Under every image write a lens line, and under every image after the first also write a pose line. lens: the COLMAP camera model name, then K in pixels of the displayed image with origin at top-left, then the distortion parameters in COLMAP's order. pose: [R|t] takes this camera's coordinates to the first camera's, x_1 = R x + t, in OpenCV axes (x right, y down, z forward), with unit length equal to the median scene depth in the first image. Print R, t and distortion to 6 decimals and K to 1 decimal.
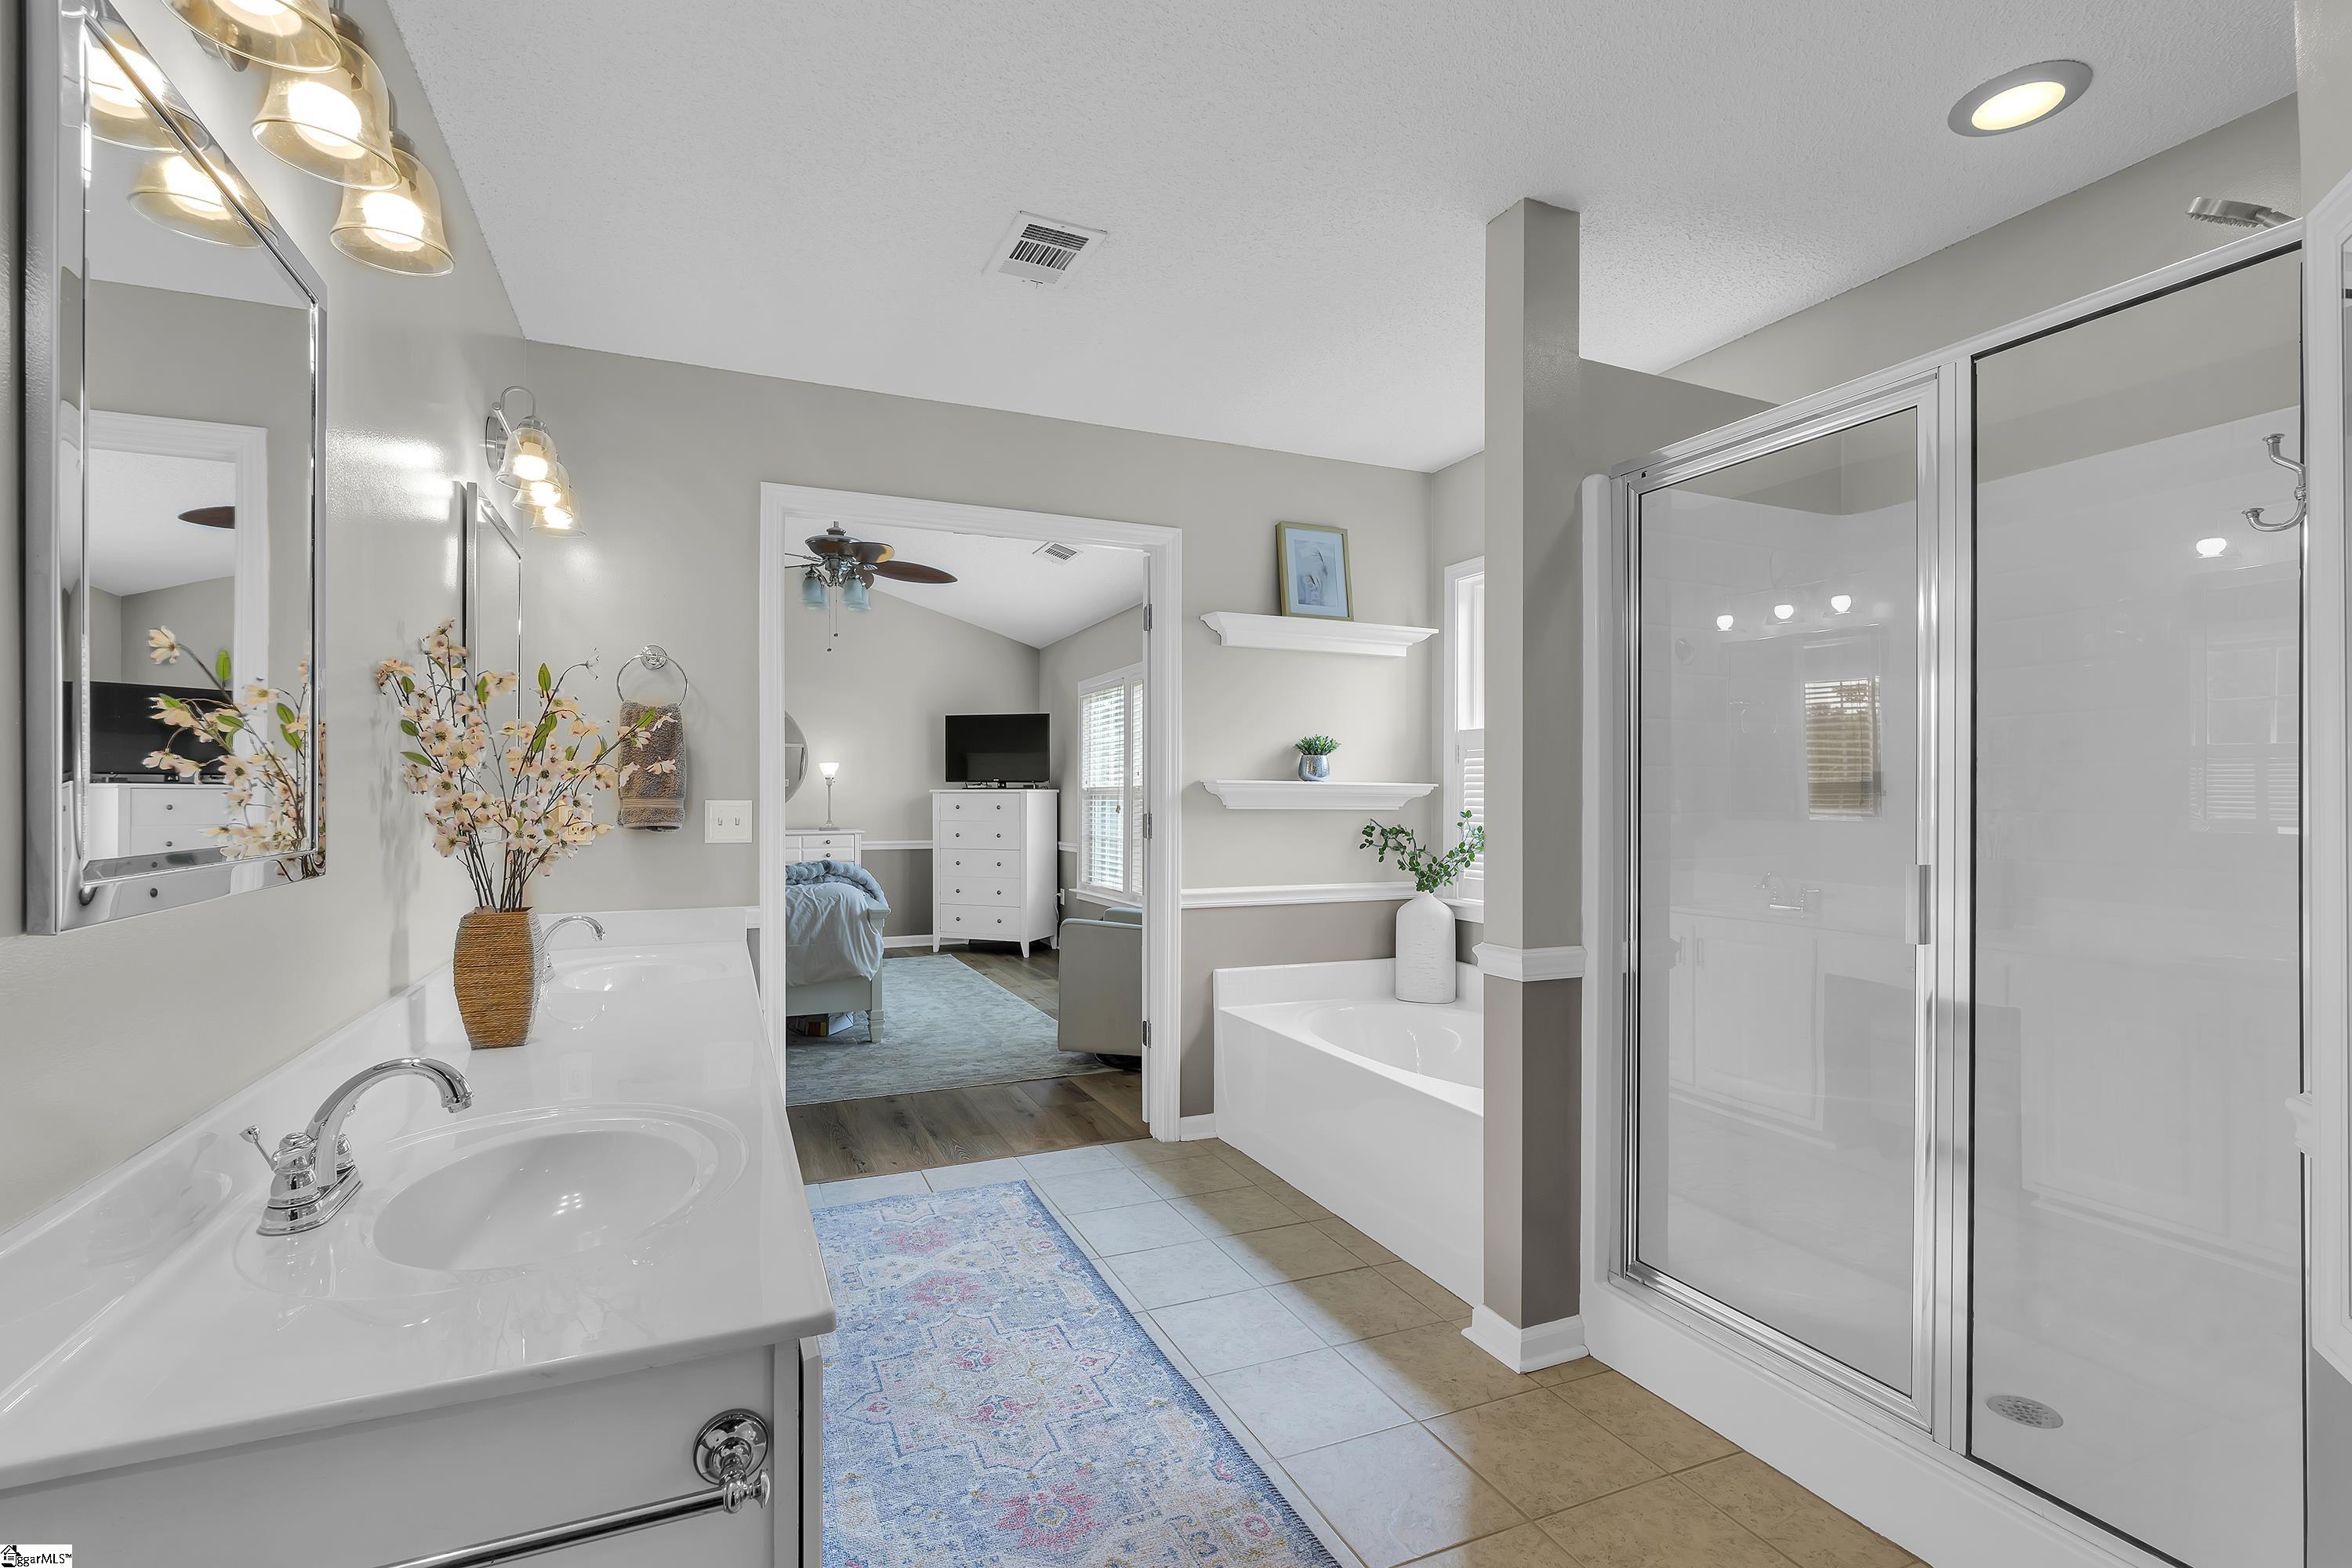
lens RADIAL K [[1046.0, 0, 1167.9], [0, 1046.0, 785.4], [0, 0, 1]] dist [-0.008938, 0.000865]
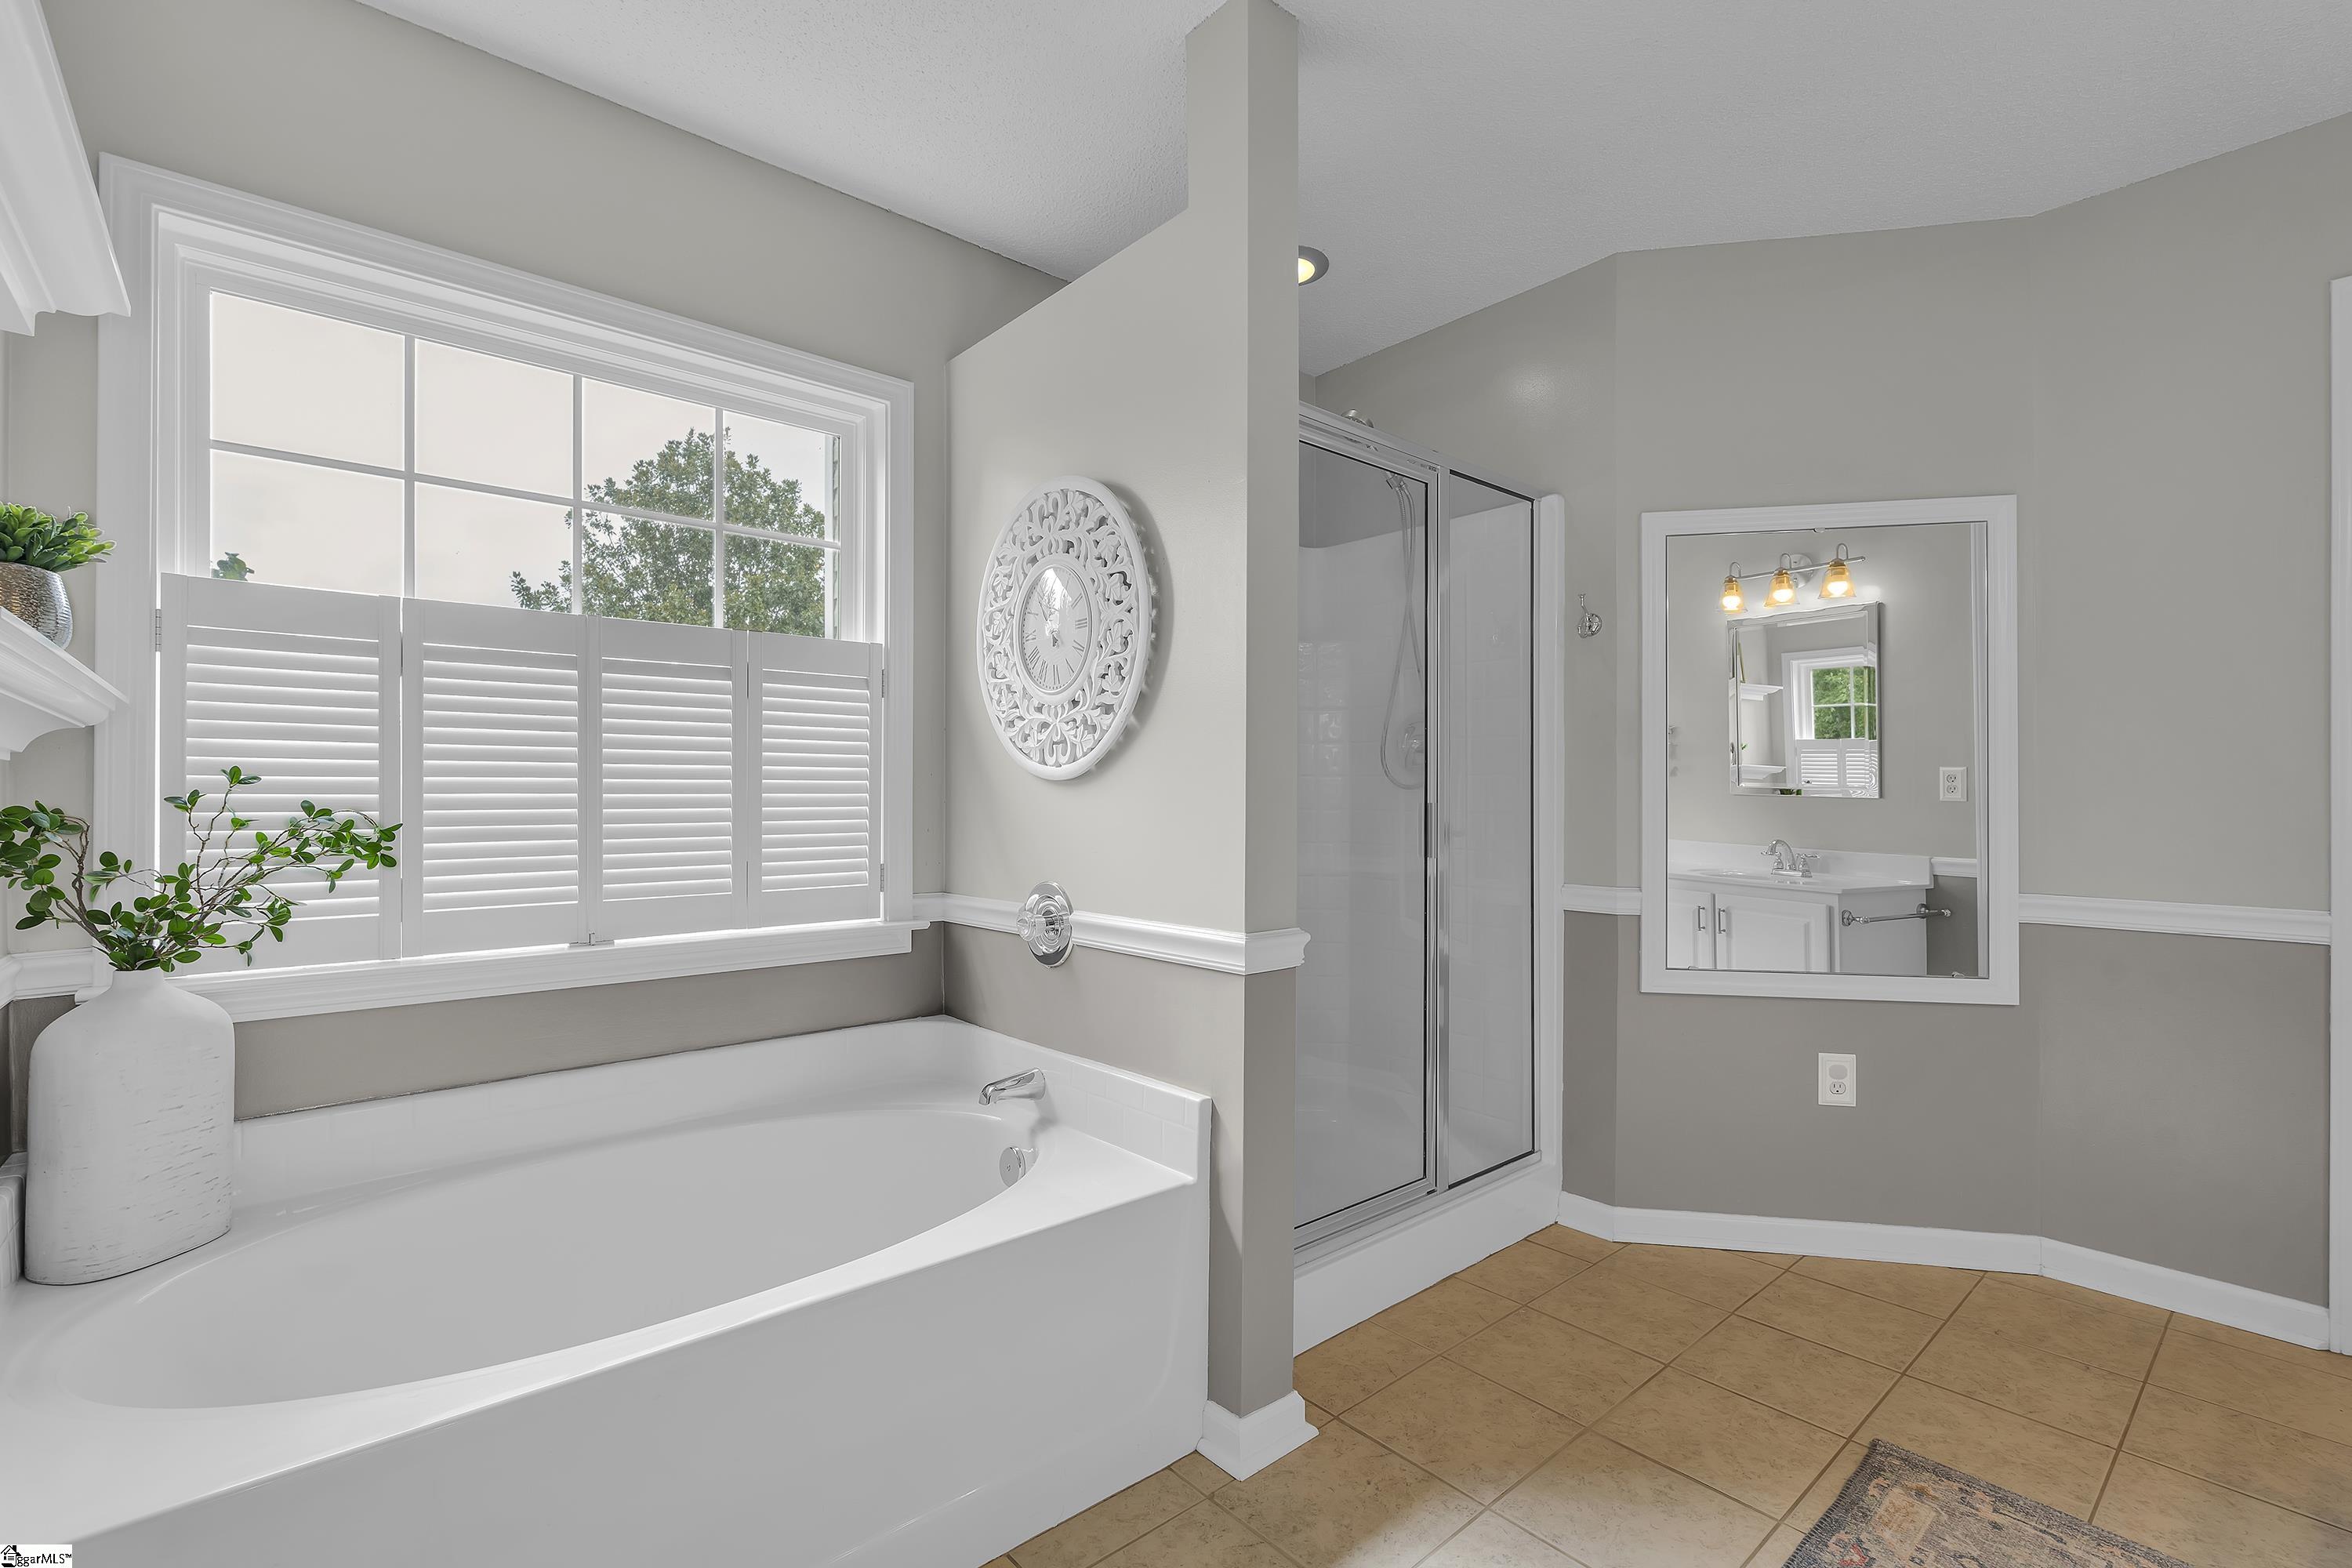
lens RADIAL K [[1046.0, 0, 1173.4], [0, 1046.0, 794.1], [0, 0, 1]] dist [-0.008938, 0.000865]
pose [[-0.291381, 0.014678, 0.956494, -0.399155], [0.004973, 0.999892, -0.013829, 0.071844], [-0.956594, 0.000727, -0.291423, 1.288085]]
